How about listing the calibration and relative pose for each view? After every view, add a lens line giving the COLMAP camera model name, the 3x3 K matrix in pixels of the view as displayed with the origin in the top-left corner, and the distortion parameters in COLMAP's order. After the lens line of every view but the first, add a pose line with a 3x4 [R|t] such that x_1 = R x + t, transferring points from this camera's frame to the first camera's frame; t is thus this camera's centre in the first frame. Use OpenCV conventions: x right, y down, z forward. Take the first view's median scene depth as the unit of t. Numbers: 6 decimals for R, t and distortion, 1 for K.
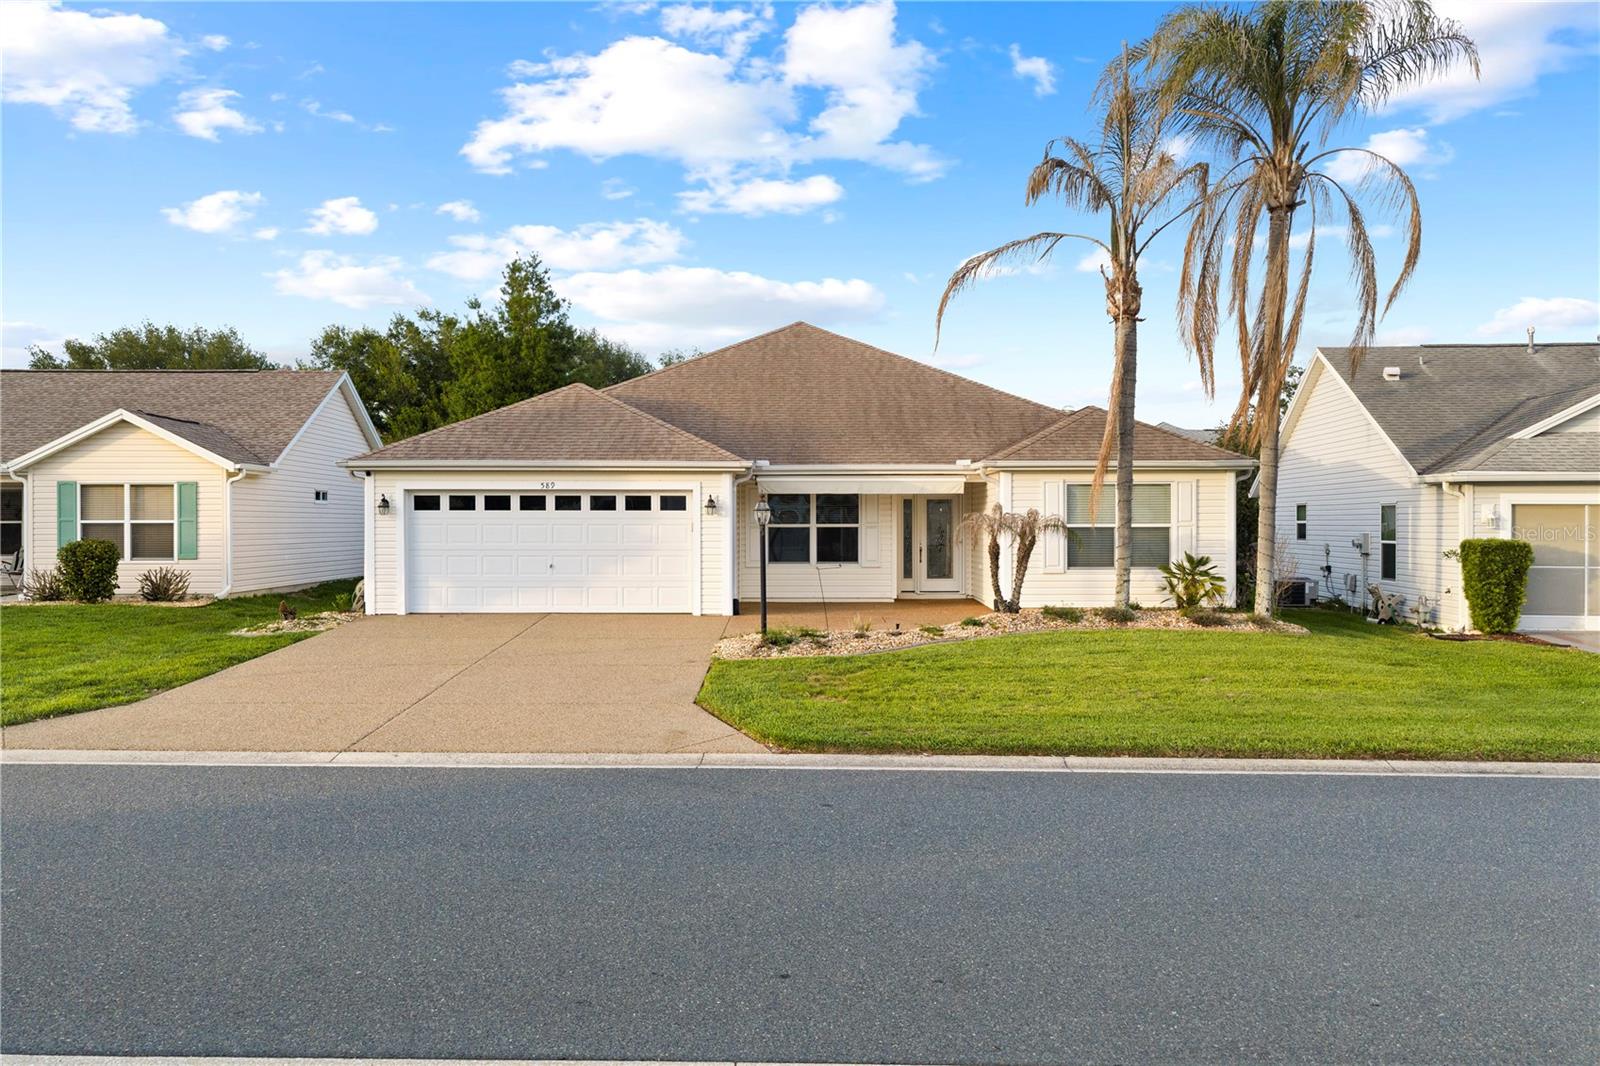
lens RADIAL K [[1332.1, 0, 806.9], [0, 1332.1, 534.6], [0, 0, 1]] dist [0.001278, -0.004820]
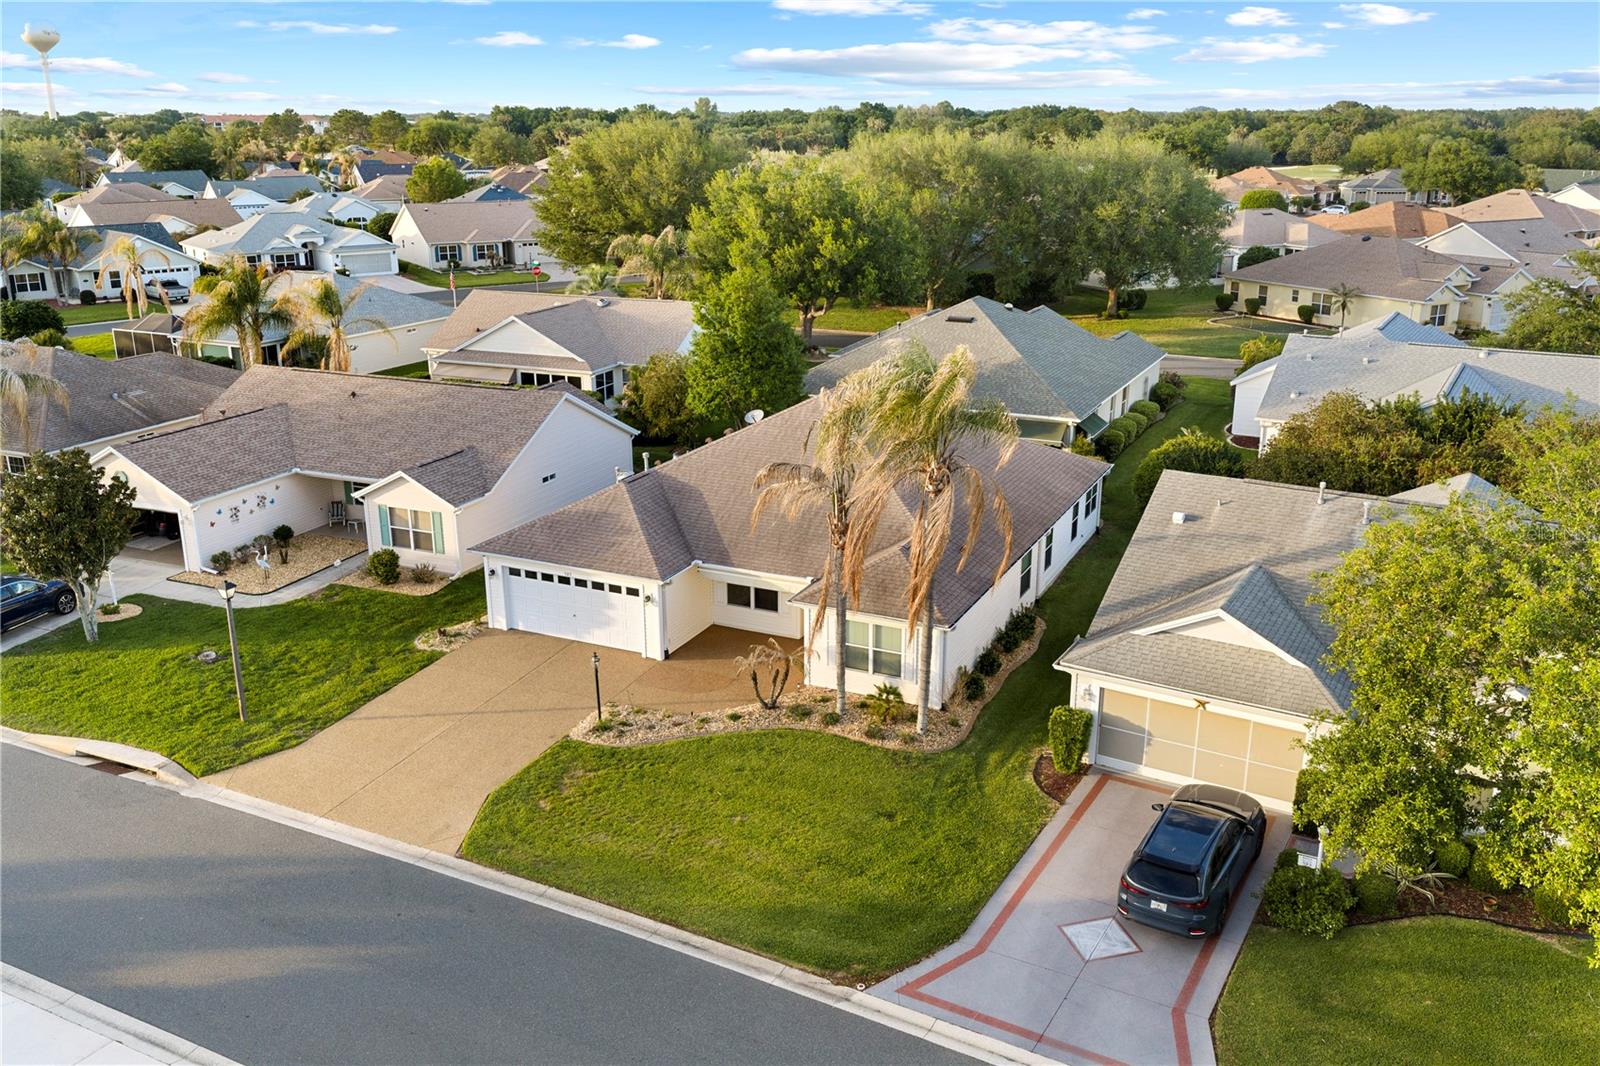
lens RADIAL K [[1332.1, 0, 806.9], [0, 1332.1, 534.6], [0, 0, 1]] dist [0.001278, -0.004820]
pose [[0.903274, 0.128786, -0.409281, 0.786966], [-0.002796, 0.955637, 0.294534, -0.595230], [0.429056, -0.264901, 0.863562, -0.356228]]
